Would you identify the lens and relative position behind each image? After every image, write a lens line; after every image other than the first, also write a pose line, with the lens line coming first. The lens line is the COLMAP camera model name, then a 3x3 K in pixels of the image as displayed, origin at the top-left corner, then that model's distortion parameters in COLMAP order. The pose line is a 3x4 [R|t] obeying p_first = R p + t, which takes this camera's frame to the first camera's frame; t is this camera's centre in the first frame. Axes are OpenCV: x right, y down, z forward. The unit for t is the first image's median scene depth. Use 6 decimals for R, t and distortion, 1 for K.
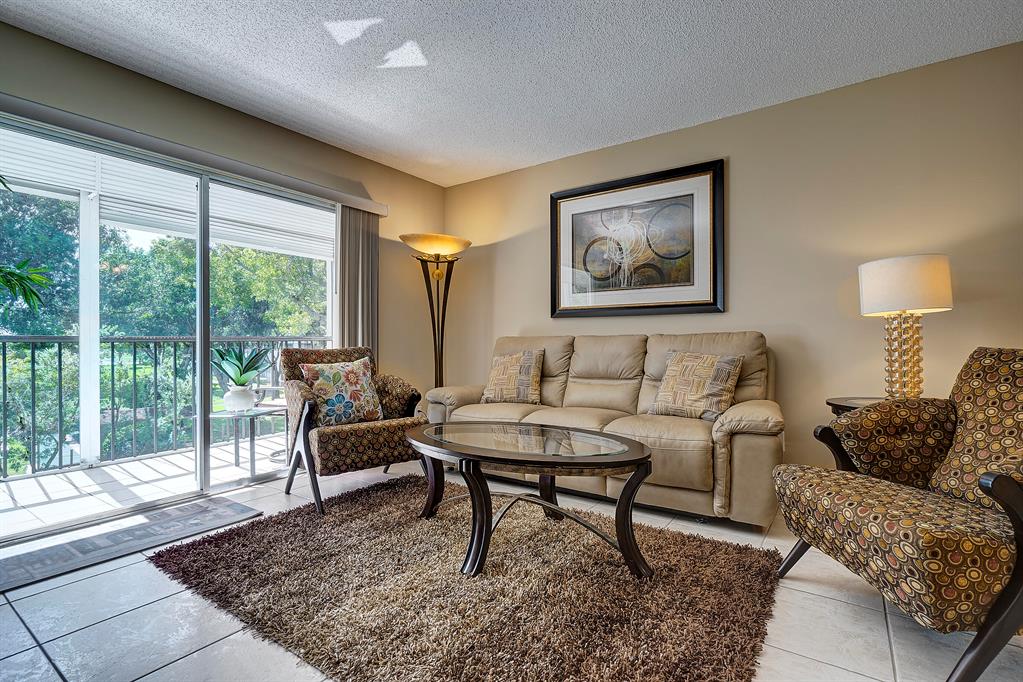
lens RADIAL K [[483.3, 0, 508.2], [0, 483.3, 340.8], [0, 0, 1]] dist [-0.000982, -0.000172]
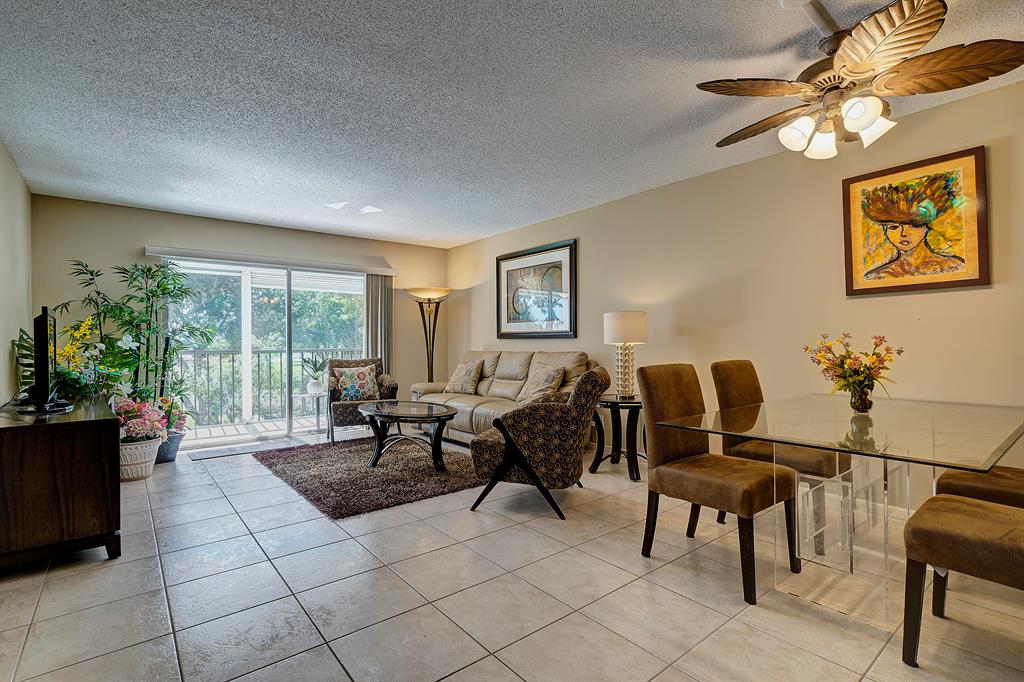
lens RADIAL K [[483.8, 0, 508.7], [0, 483.8, 340.8], [0, 0, 1]] dist [-0.000982, -0.000172]
pose [[0.961723, -0.002327, -0.274013, 0.665921], [0.002823, 0.999995, 0.001415, -0.053085], [0.274008, -0.002135, 0.961725, -0.548380]]
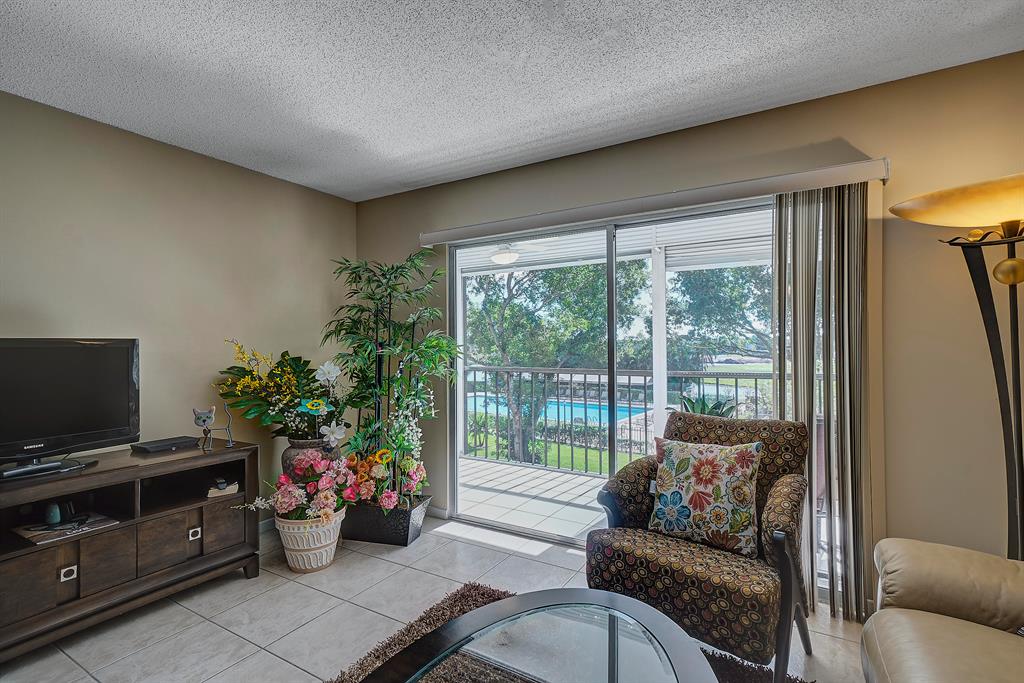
lens RADIAL K [[483.8, 0, 508.7], [0, 483.8, 341.3], [0, 0, 1]] dist [-0.000982, -0.000172]
pose [[0.077500, -0.004718, -0.996981, 0.303029], [0.010149, 0.999941, -0.003943, -0.097678], [0.996941, -0.009813, 0.077543, 0.661057]]
